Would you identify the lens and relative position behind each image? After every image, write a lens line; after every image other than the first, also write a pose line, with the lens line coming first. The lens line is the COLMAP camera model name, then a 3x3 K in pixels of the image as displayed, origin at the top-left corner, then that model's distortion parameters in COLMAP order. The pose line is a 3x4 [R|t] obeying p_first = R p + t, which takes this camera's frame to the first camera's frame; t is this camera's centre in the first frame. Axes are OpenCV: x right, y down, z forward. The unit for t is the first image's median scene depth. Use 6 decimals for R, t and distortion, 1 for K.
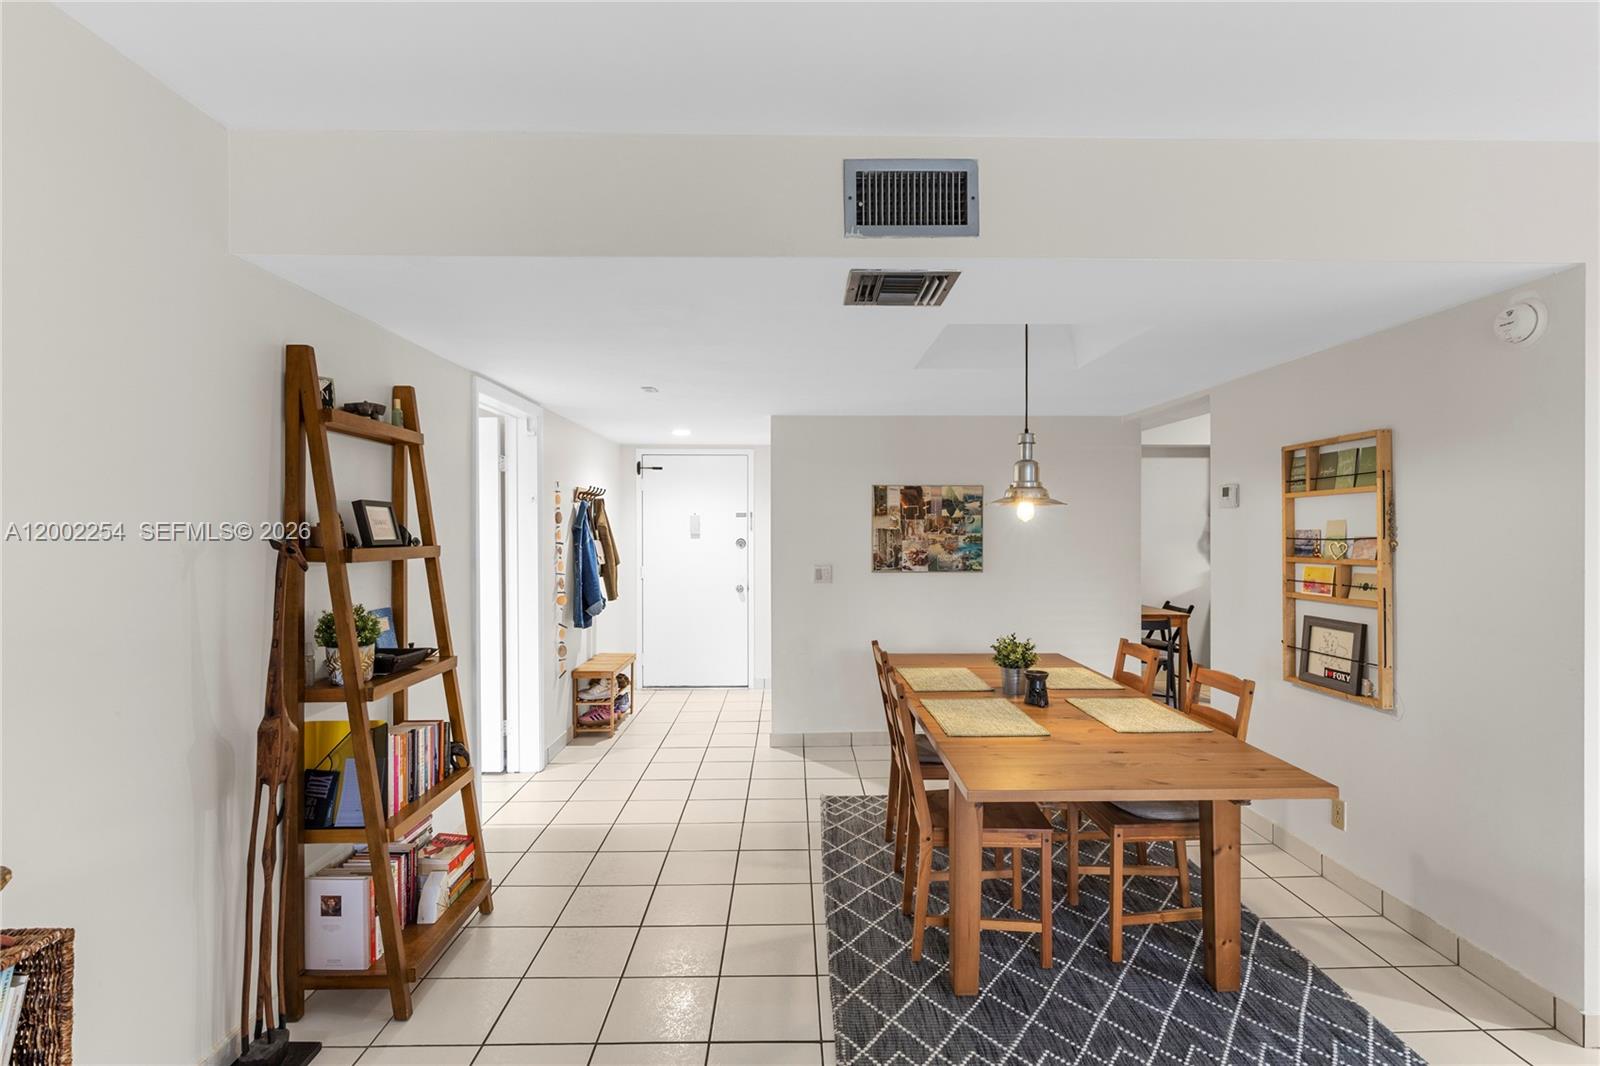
lens RADIAL K [[752.5, 0, 800.7], [0, 752.5, 523.2], [0, 0, 1]] dist [-0.004693, 0.000056]
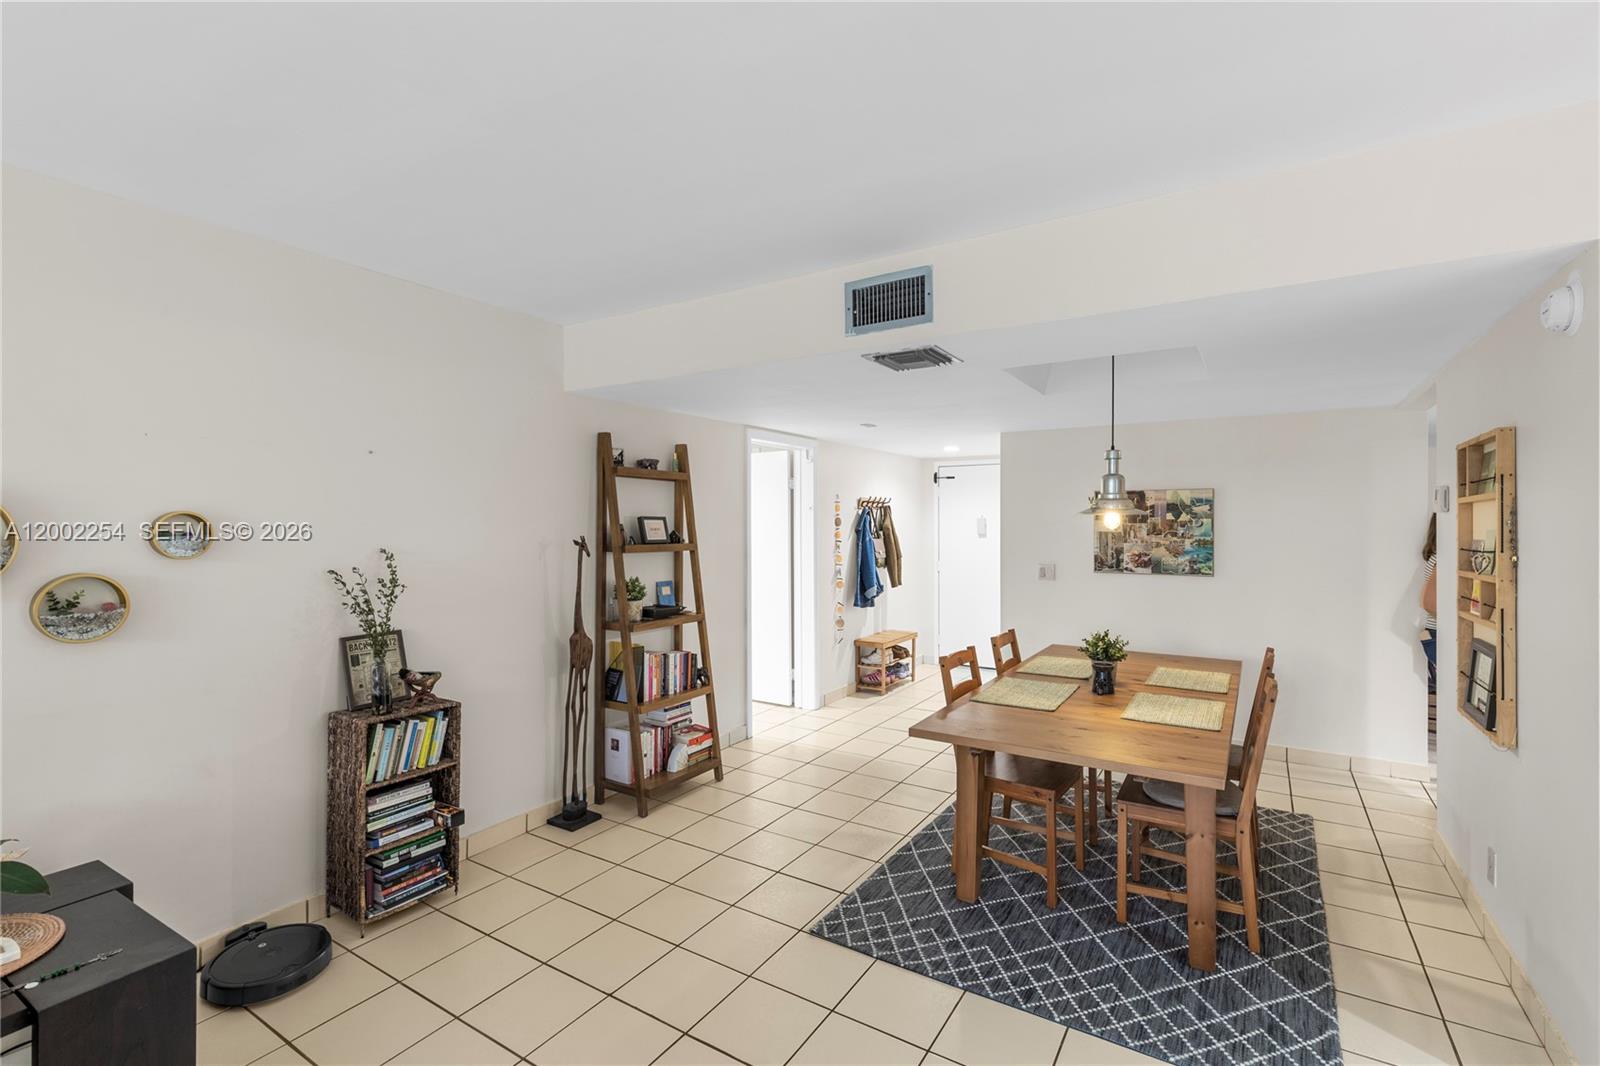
lens RADIAL K [[716.0, 0, 802.2], [0, 716.0, 514.8], [0, 0, 1]] dist [0.000543, -0.000390]
pose [[0.836319, -0.006089, -0.548210, 0.345344], [0.002991, 0.999974, -0.006544, -0.012735], [0.548235, 0.003833, 0.836315, -0.093301]]
